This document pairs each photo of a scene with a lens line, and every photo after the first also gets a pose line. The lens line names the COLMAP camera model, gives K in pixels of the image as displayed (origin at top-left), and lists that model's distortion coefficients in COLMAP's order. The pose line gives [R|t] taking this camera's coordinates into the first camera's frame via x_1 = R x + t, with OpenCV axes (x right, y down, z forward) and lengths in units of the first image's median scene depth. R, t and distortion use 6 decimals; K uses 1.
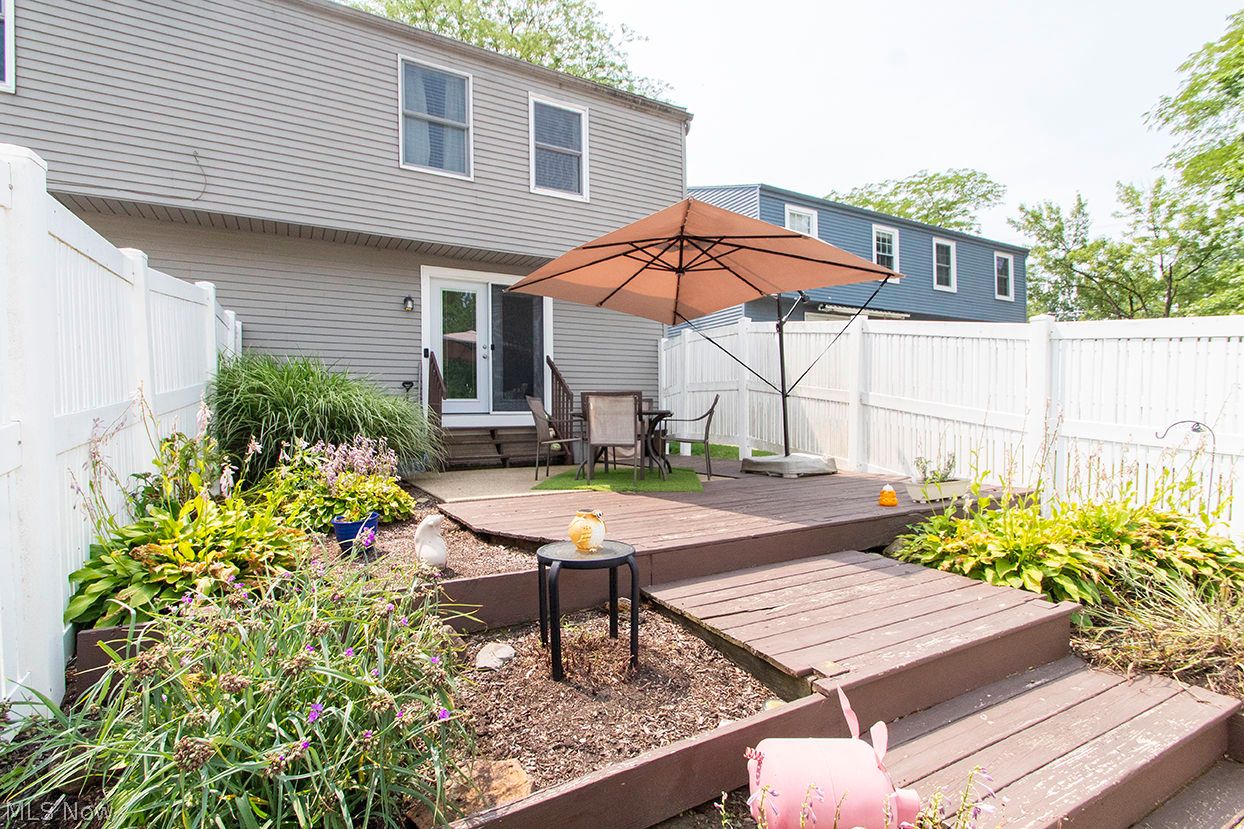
lens RADIAL K [[571.3, 0, 622.5], [0, 571.3, 413.5], [0, 0, 1]] dist [-0.005767, 0.001427]
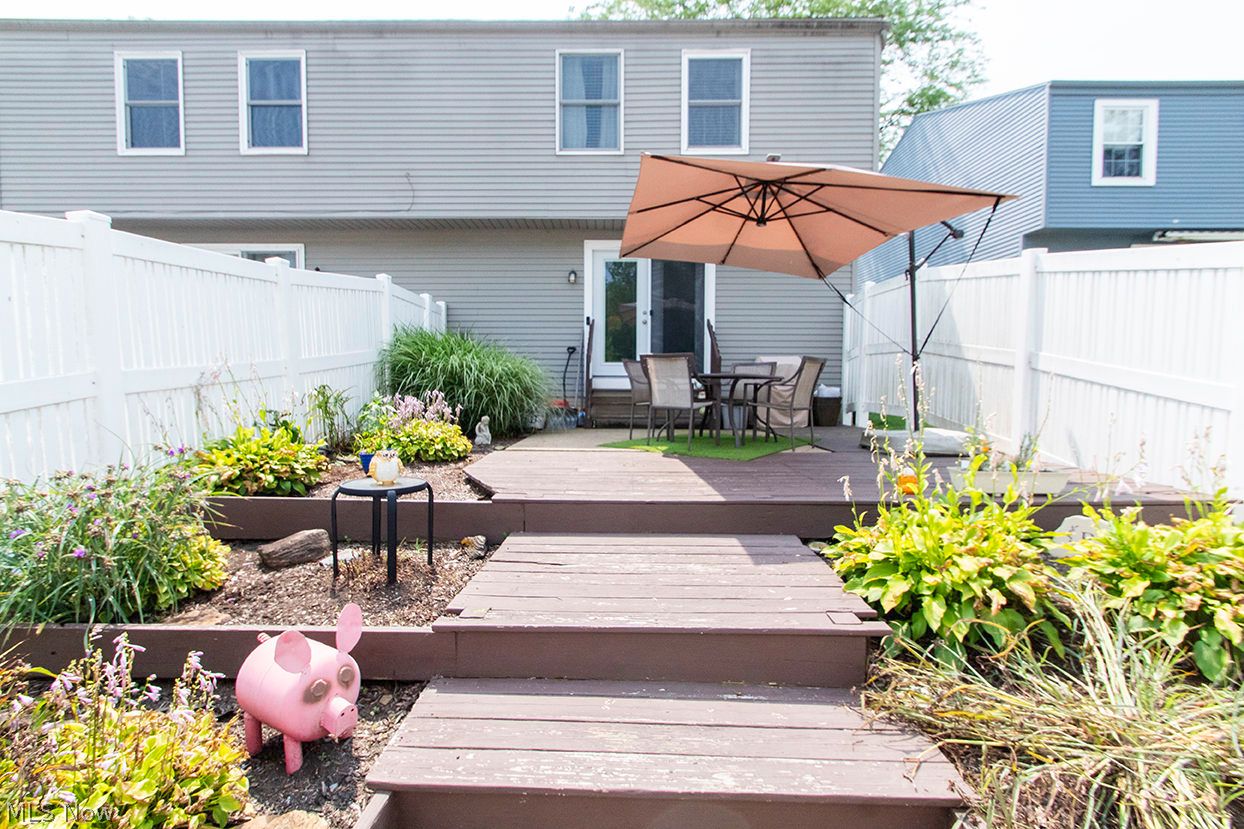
lens RADIAL K [[571.3, 0, 621.2], [0, 571.3, 417.0], [0, 0, 1]] dist [-0.005767, 0.001427]
pose [[0.869570, 0.045692, -0.491691, 0.275380], [-0.012507, 0.997428, 0.070571, 0.001476], [0.493651, -0.055217, 0.867905, 0.058538]]
